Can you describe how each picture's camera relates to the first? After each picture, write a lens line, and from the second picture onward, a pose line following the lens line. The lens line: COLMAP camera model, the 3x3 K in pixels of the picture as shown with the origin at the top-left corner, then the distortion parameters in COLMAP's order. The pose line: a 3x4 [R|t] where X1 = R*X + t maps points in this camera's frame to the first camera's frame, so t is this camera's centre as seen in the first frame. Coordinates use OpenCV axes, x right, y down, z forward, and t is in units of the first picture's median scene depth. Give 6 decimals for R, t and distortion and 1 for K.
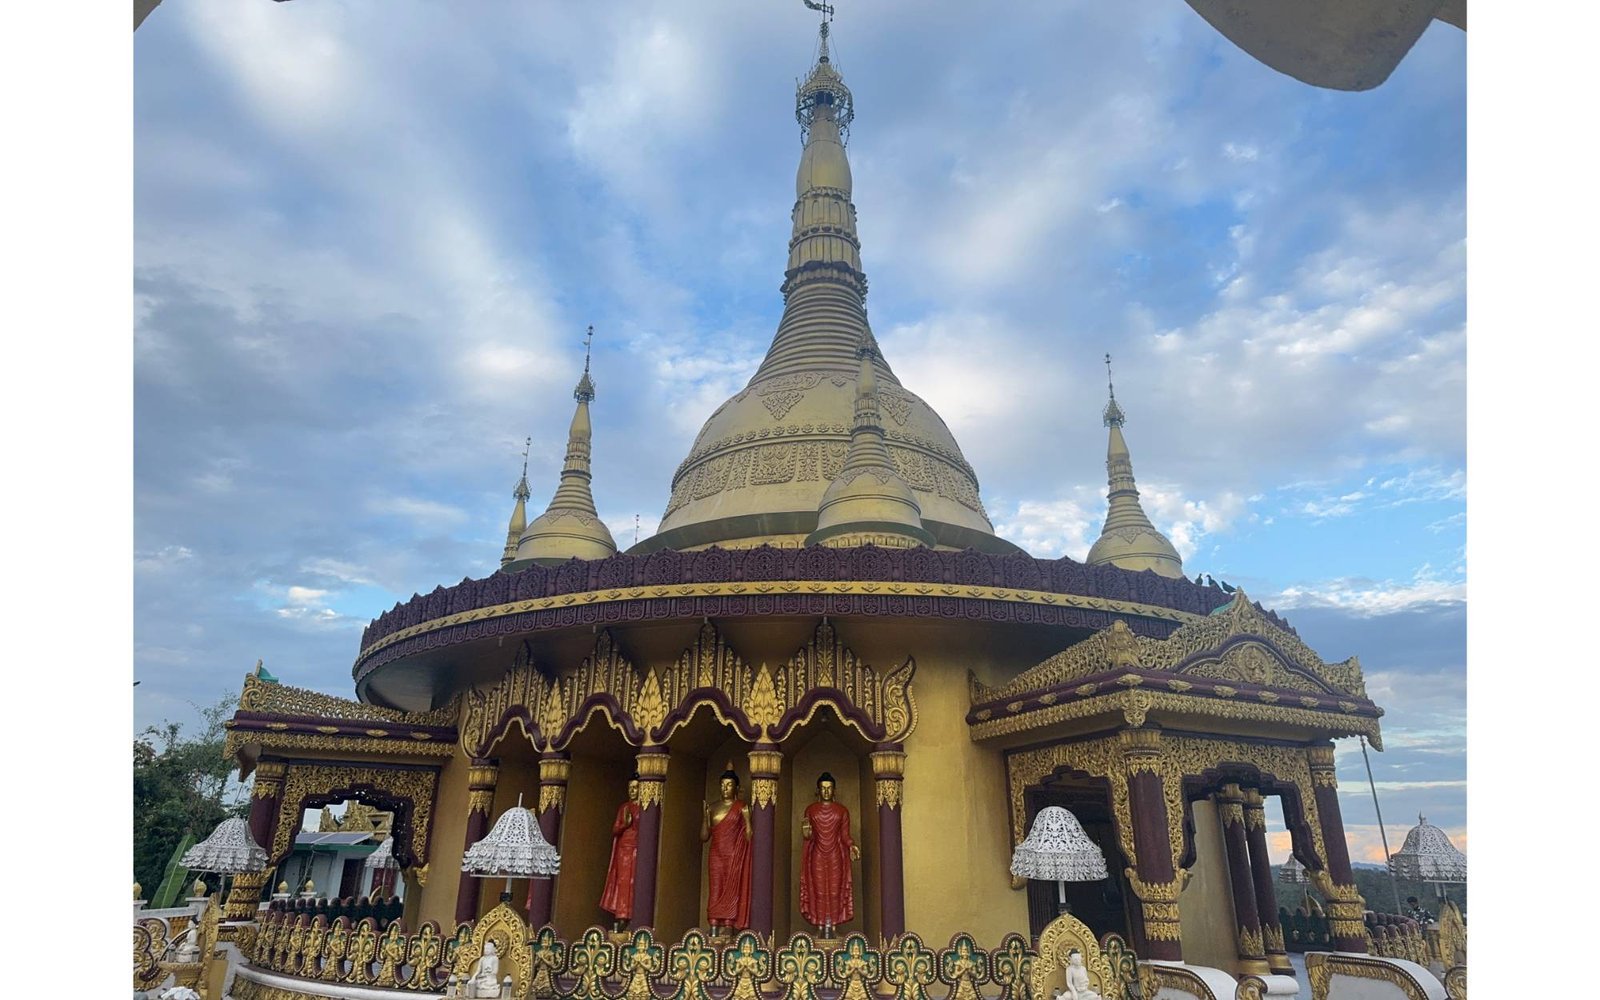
lens RADIAL K [[1115.2, 0, 782.0], [0, 1115.2, 478.5], [0, 0, 1]] dist [0.054308, -0.064524]
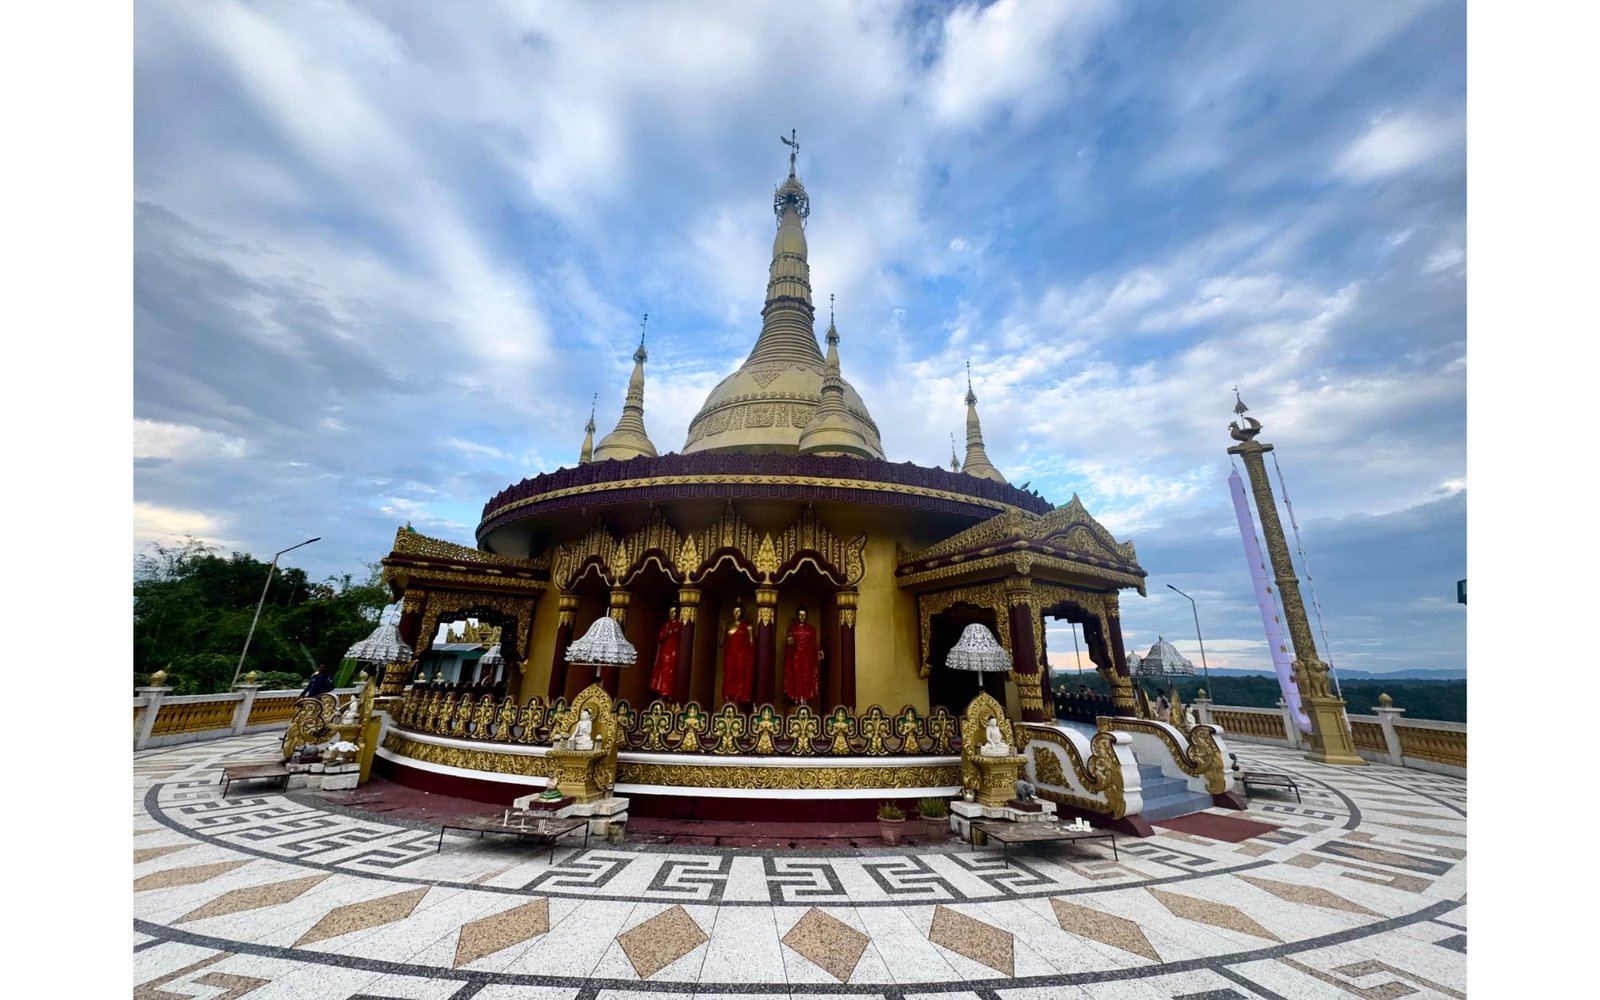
lens RADIAL K [[630.2, 0, 811.3], [0, 630.2, 494.2], [0, 0, 1]] dist [-0.006543, 0.001218]
pose [[0.989346, 0.047760, 0.137523, -0.077934], [-0.055596, 0.997007, 0.053715, 0.067018], [-0.134546, -0.060788, 0.989041, 0.160245]]
